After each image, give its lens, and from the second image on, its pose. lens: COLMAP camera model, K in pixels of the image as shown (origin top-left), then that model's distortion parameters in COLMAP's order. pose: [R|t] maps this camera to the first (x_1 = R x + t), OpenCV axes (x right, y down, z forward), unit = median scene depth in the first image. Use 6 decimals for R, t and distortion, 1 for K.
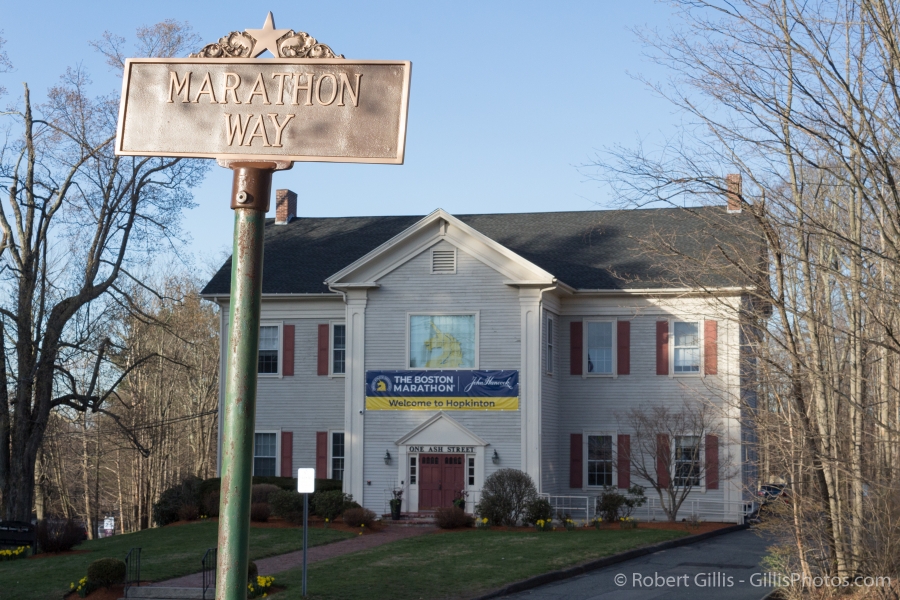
lens RADIAL K [[1595.1, 0, 450.0], [0, 1595.1, 300.0], [0, 0, 1]] dist [-0.015824, -0.016670]
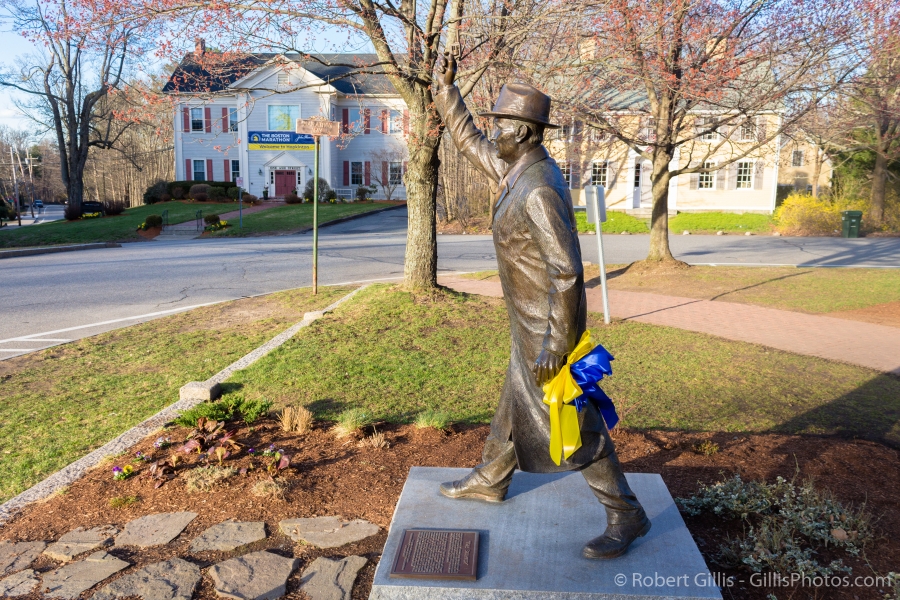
lens RADIAL K [[849.2, 0, 450.0], [0, 849.2, 300.0], [0, 0, 1]] dist [0.015477, -0.000123]
pose [[0.979343, -0.030427, 0.199902, -0.022183], [-0.020069, 0.969107, 0.245824, -0.022957], [-0.201206, -0.244758, 0.948477, -0.204353]]
